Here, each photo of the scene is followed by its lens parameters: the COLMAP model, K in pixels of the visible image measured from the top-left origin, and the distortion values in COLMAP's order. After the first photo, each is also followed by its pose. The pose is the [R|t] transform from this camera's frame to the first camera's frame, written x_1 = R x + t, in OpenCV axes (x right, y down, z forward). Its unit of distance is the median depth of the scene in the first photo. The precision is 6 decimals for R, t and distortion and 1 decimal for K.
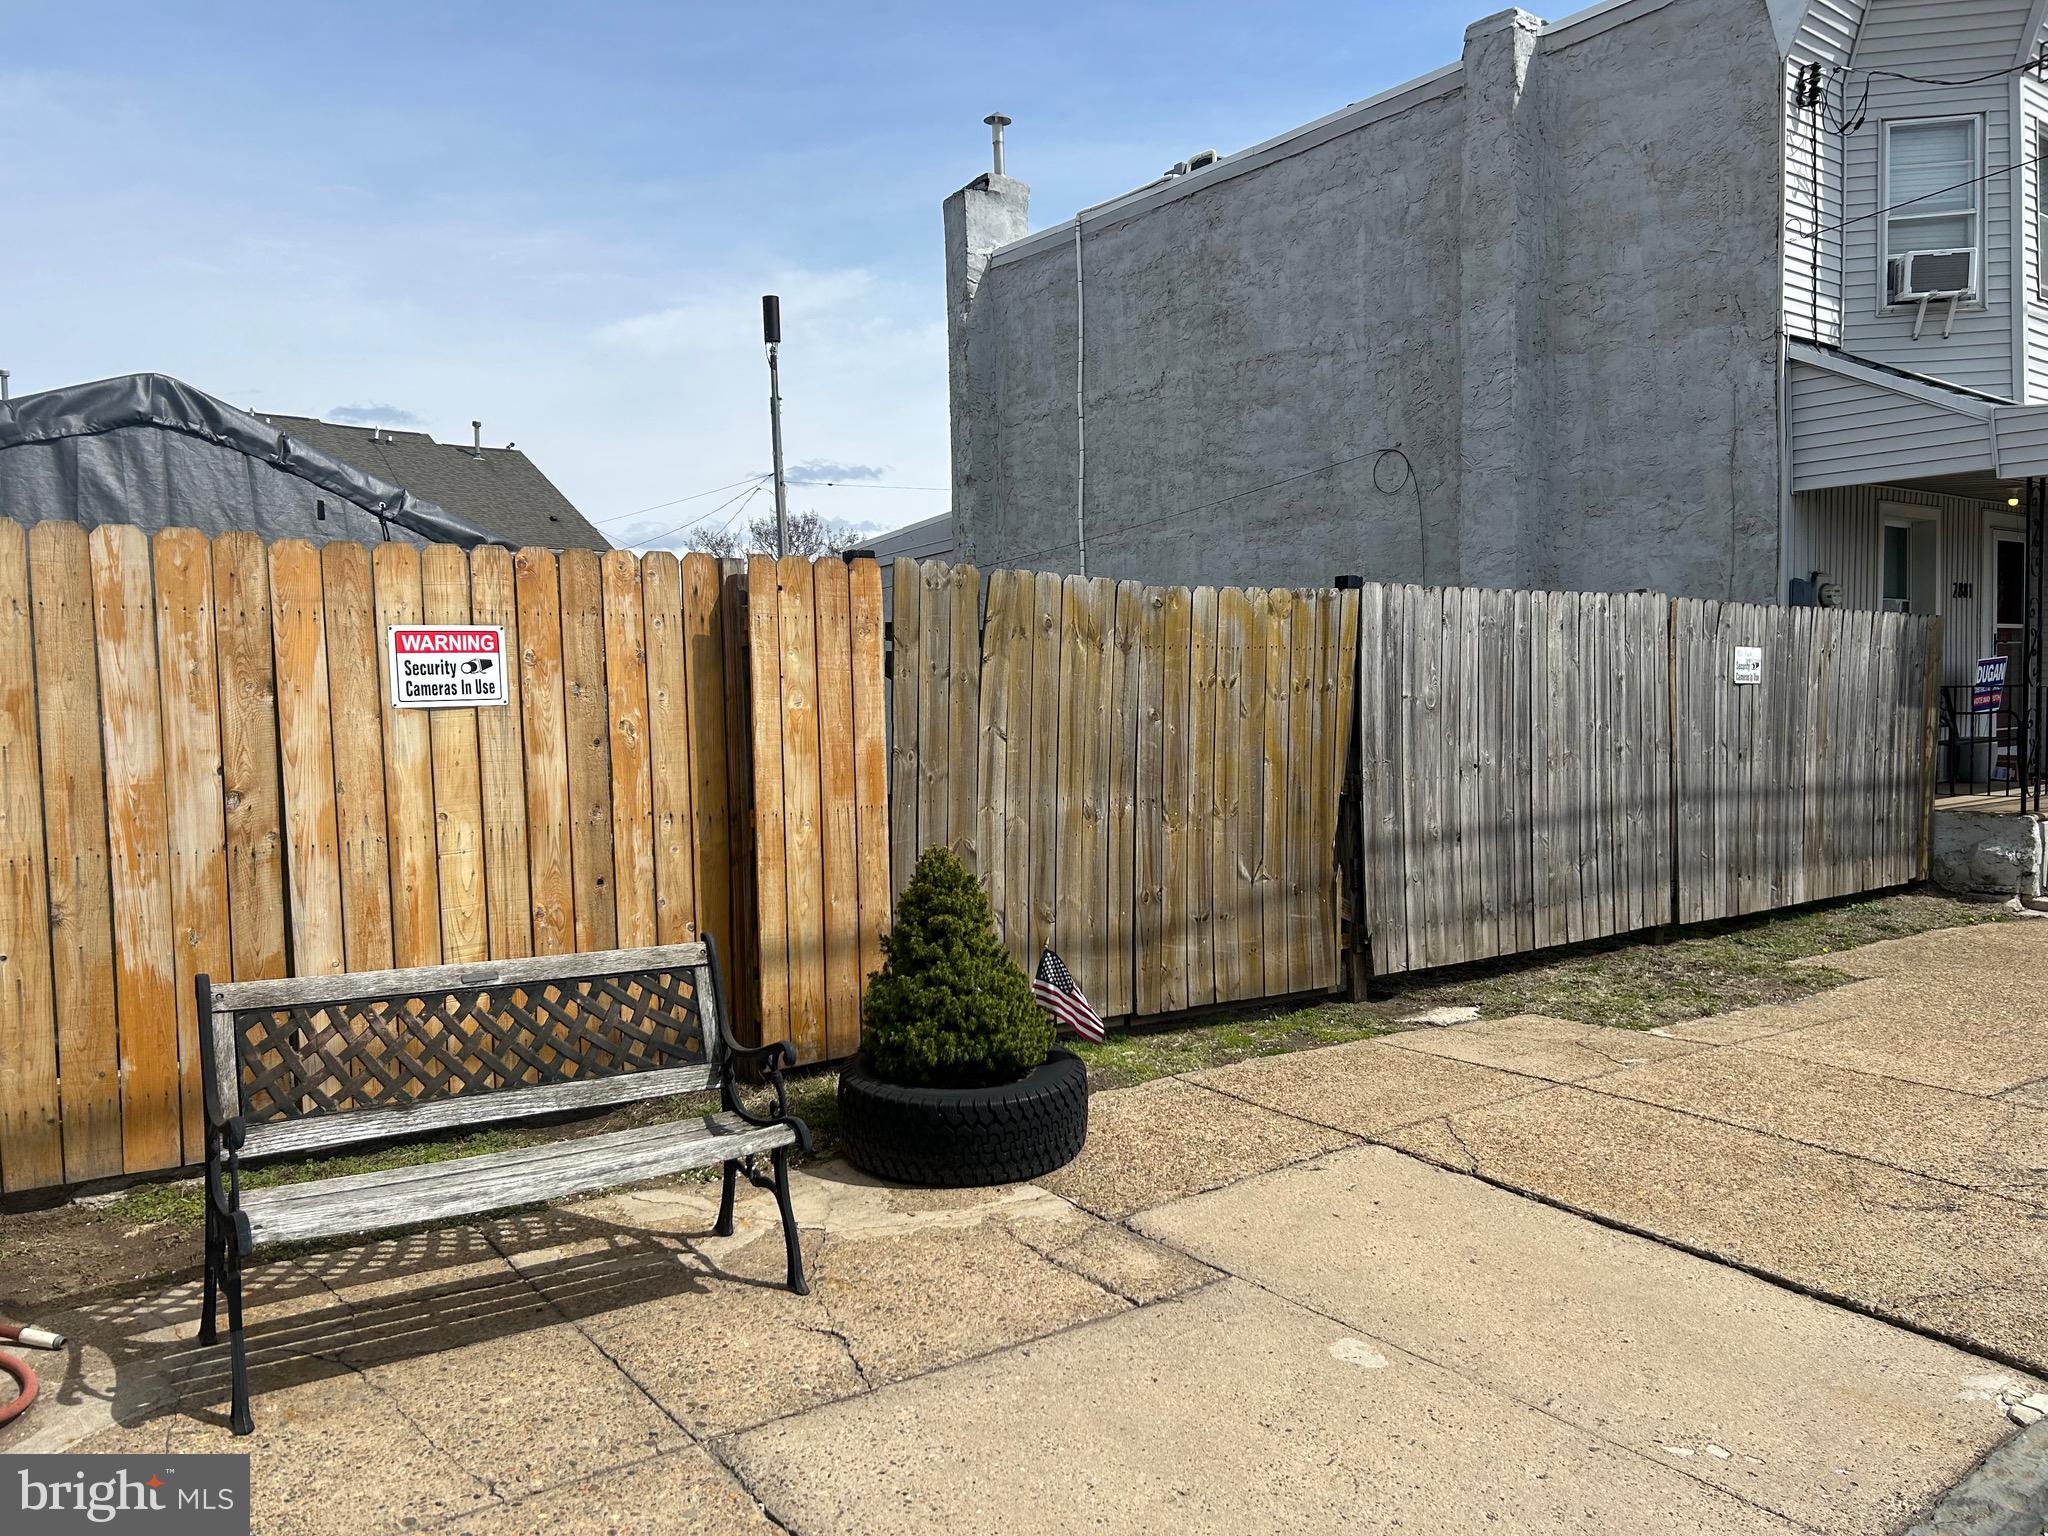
lens RADIAL K [[1502.4, 0, 1029.3], [0, 1502.4, 799.7], [0, 0, 1]] dist [0.064272, -0.086138]
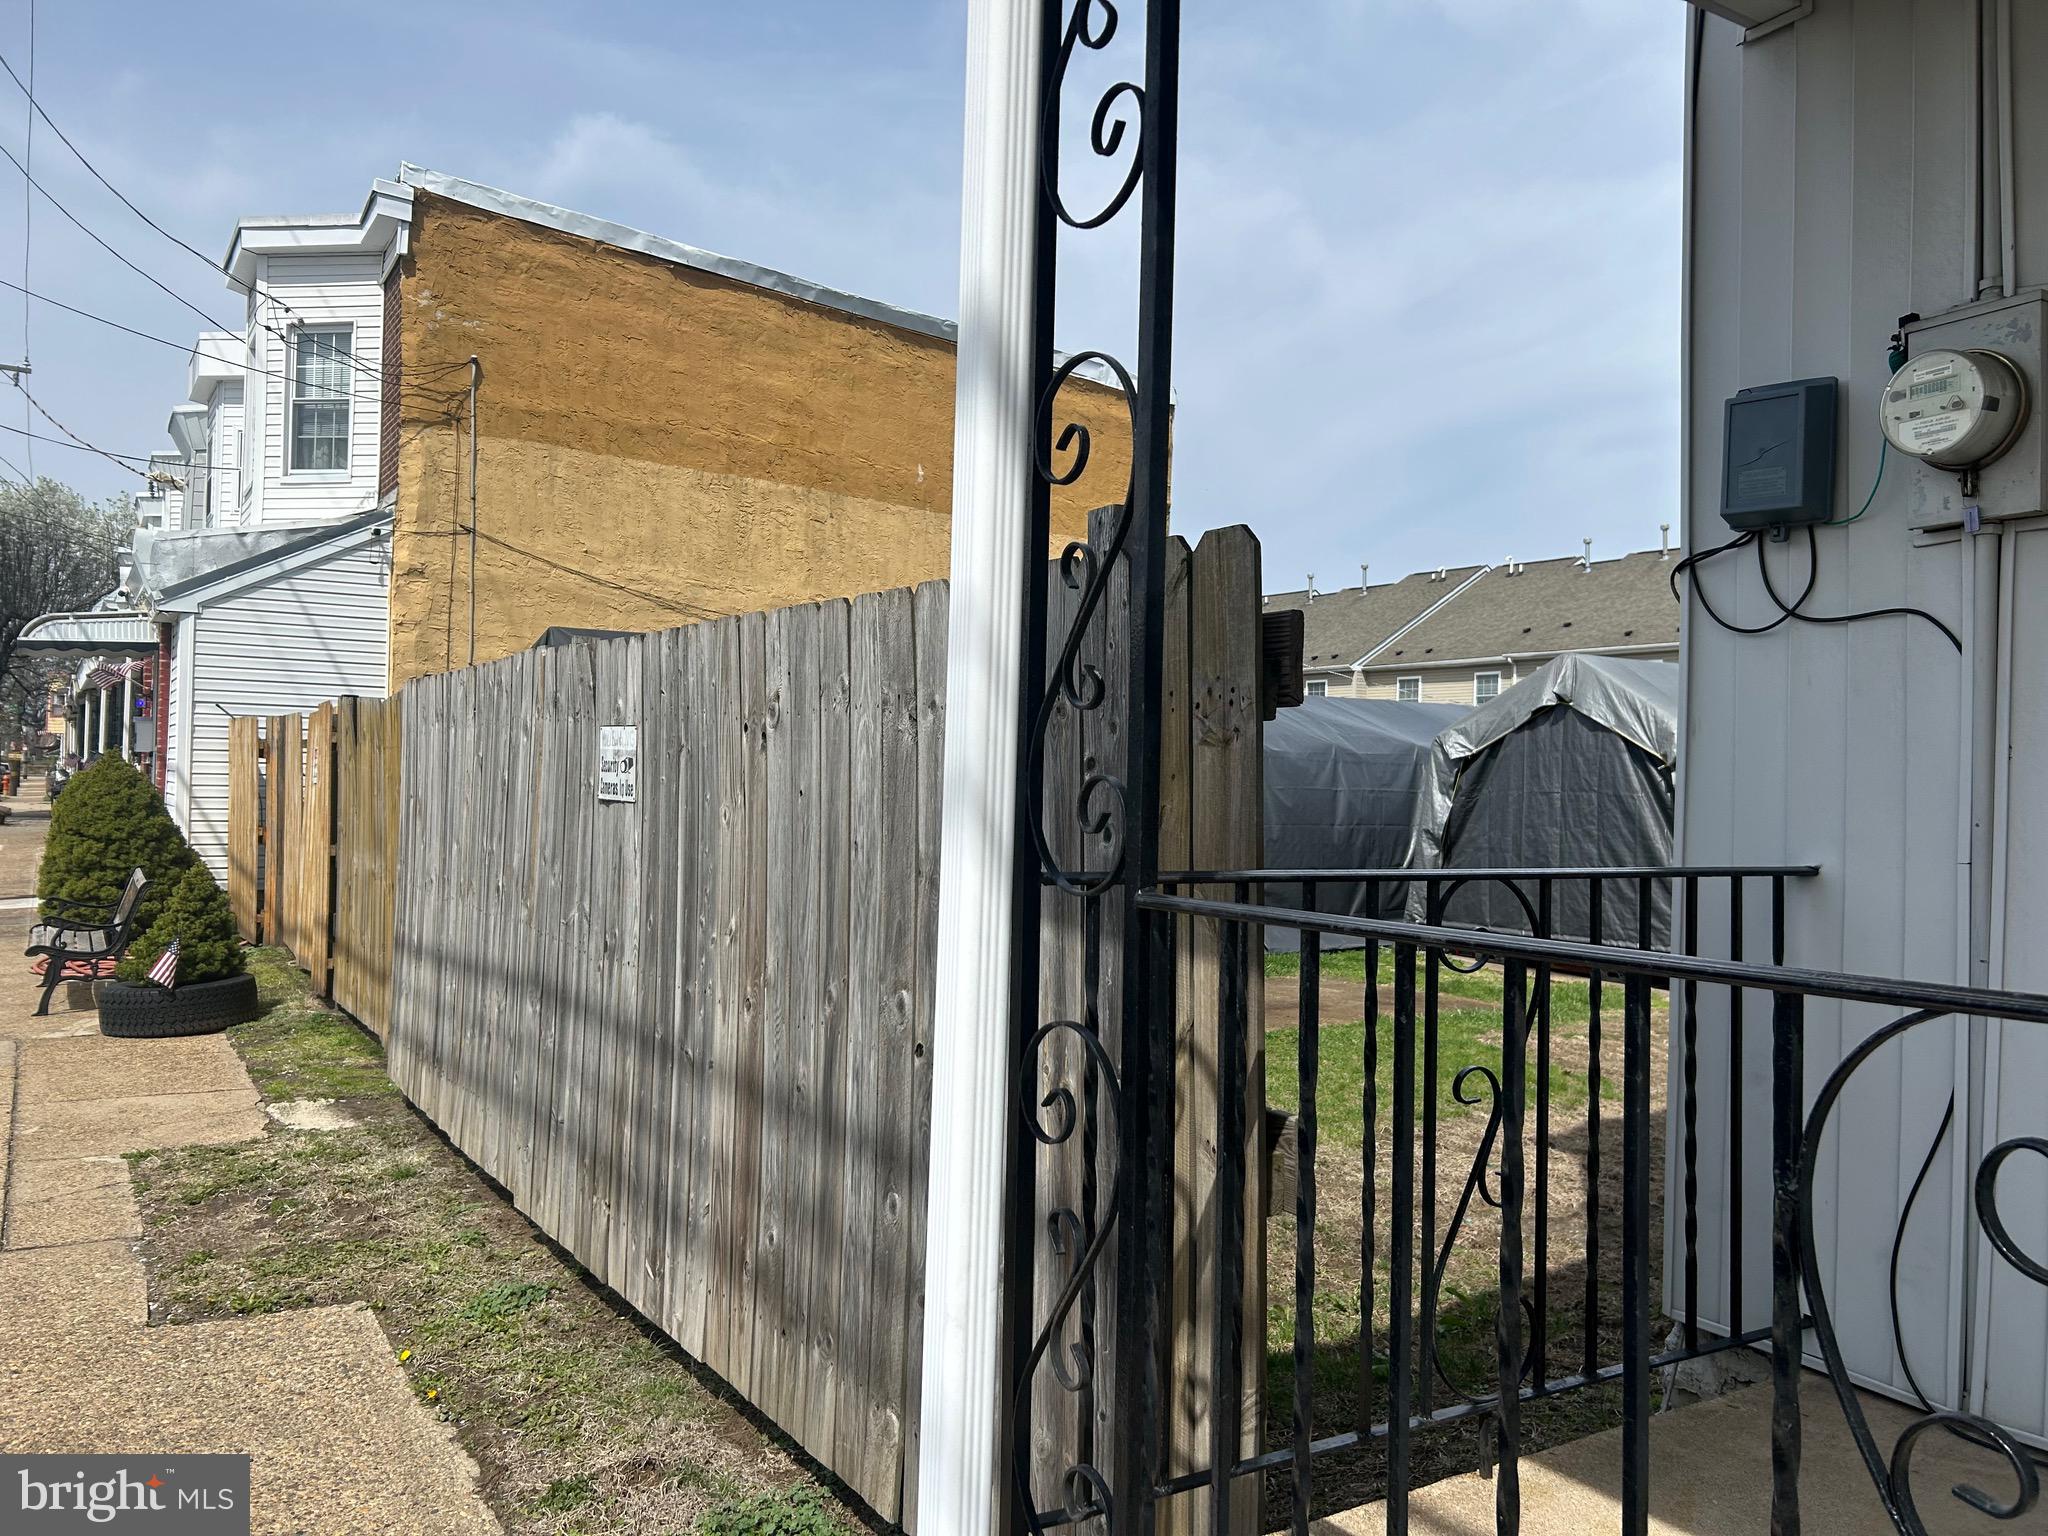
lens RADIAL K [[1480.8, 0, 1024.0], [0, 1480.8, 768.0], [0, 0, 1]] dist [0.070976, -0.076583]
pose [[-0.063363, -0.012226, -0.997916, 1.348044], [-0.105774, 0.994375, -0.005466, -0.139297], [0.992369, 0.105208, -0.064300, 1.646380]]
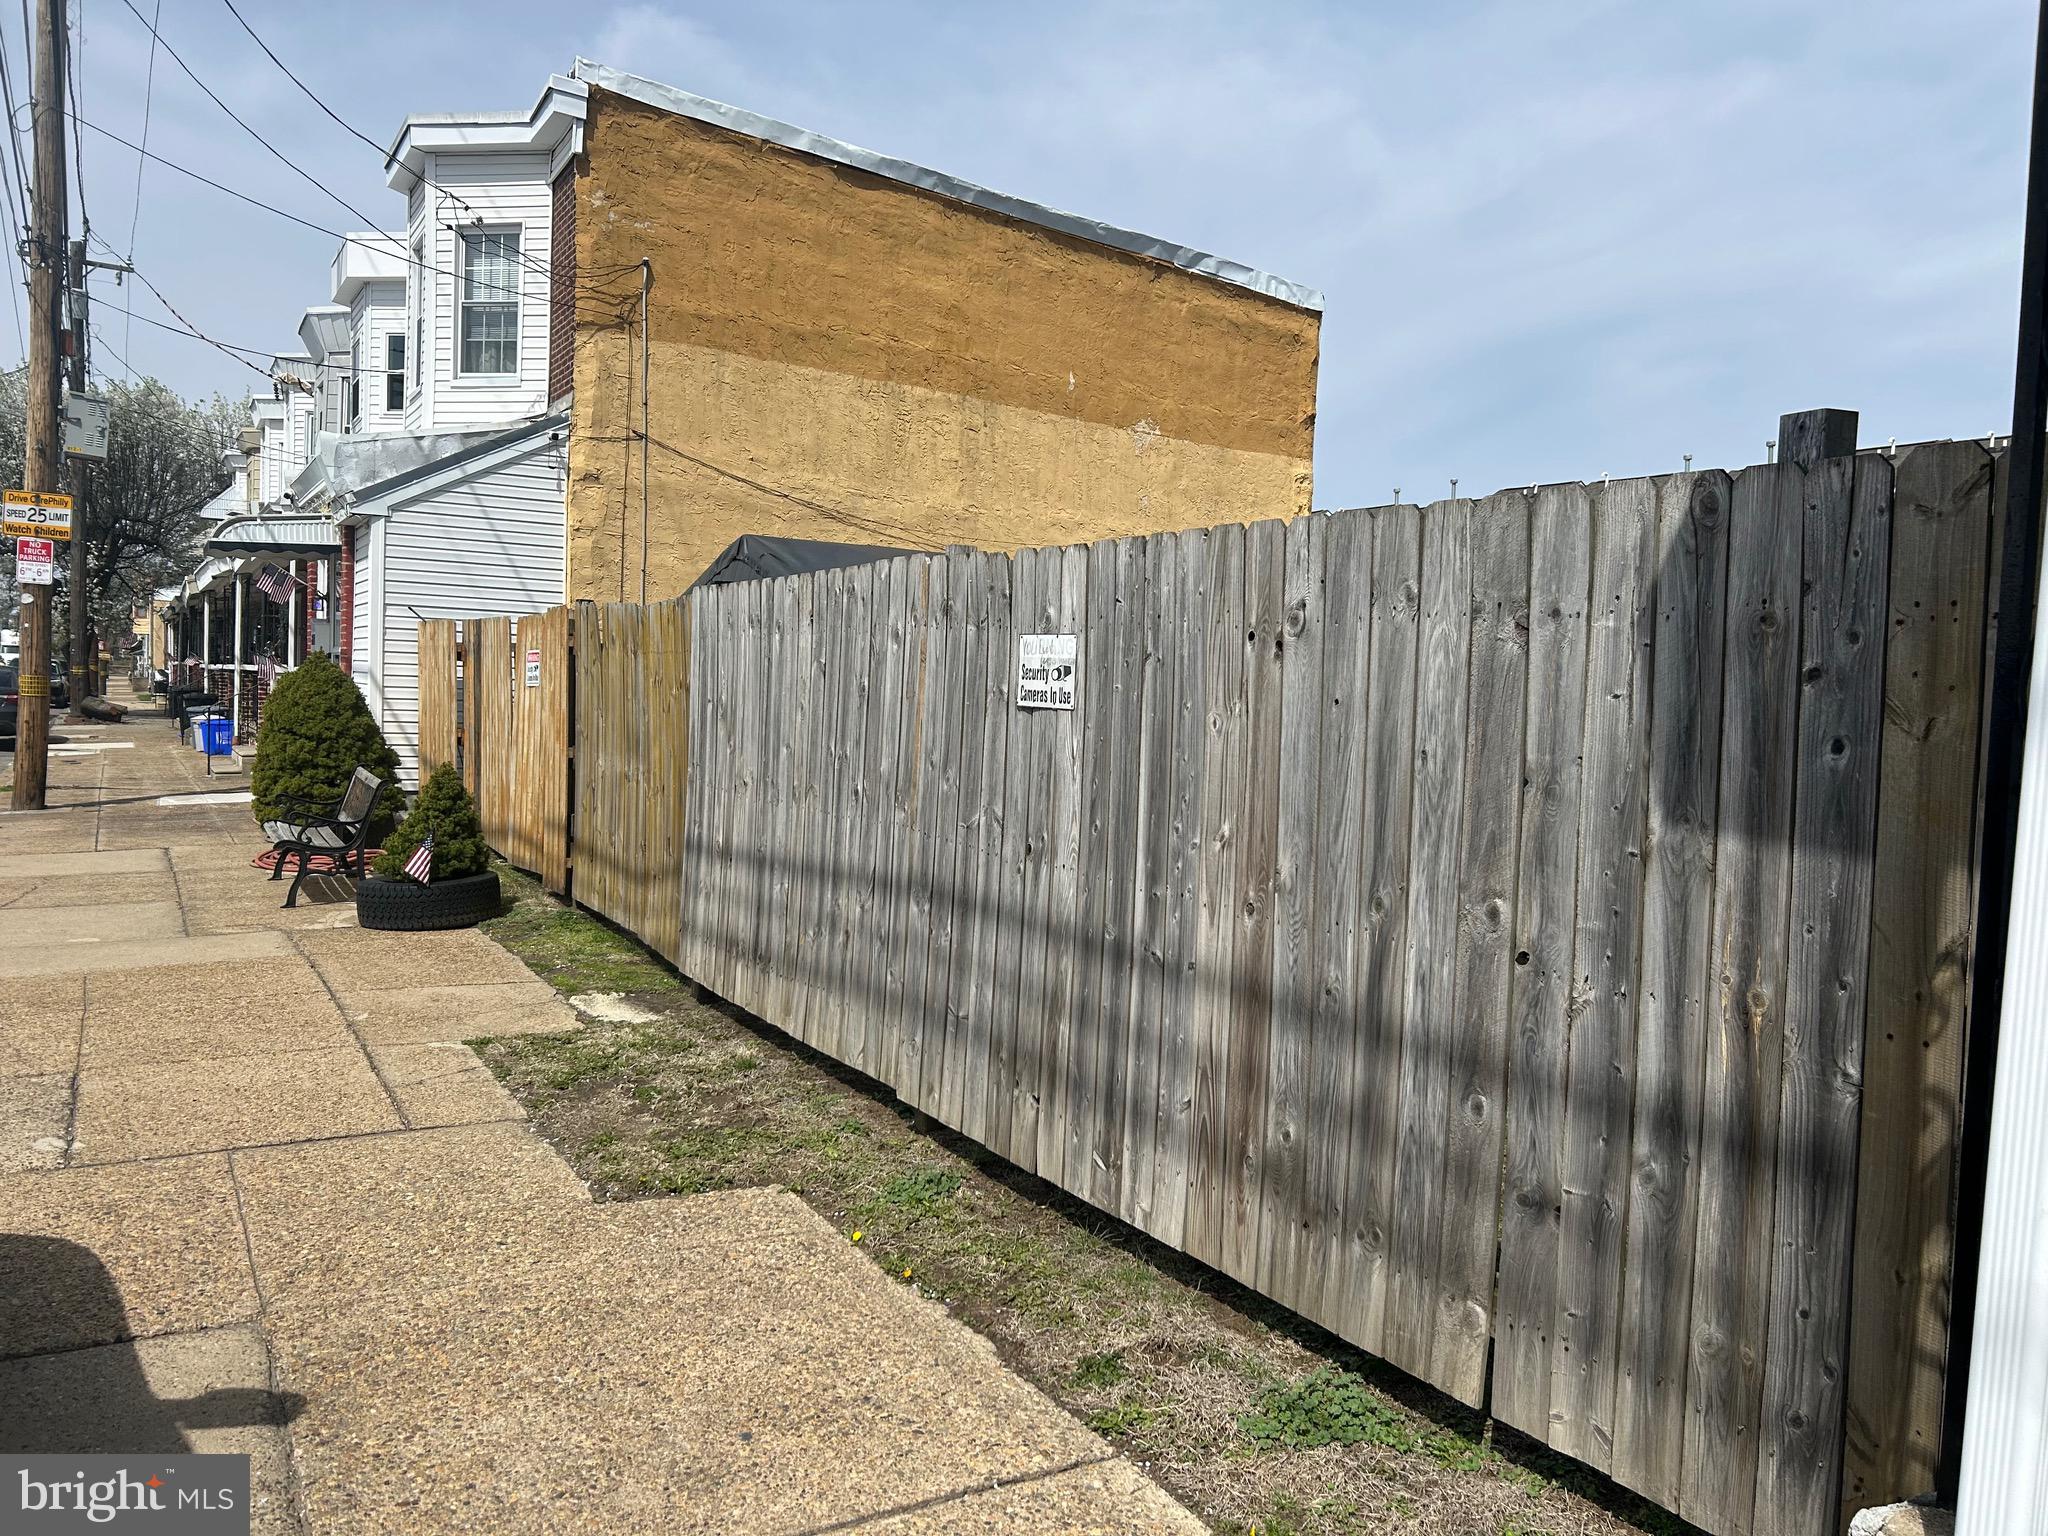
lens RADIAL K [[1480.8, 0, 1024.0], [0, 1480.8, 768.0], [0, 0, 1]] dist [0.070976, -0.076583]
pose [[-0.091503, 0.044066, -0.994829, 1.366044], [-0.119764, 0.991282, 0.054924, -0.116915], [0.988577, 0.124171, -0.085428, 1.470758]]
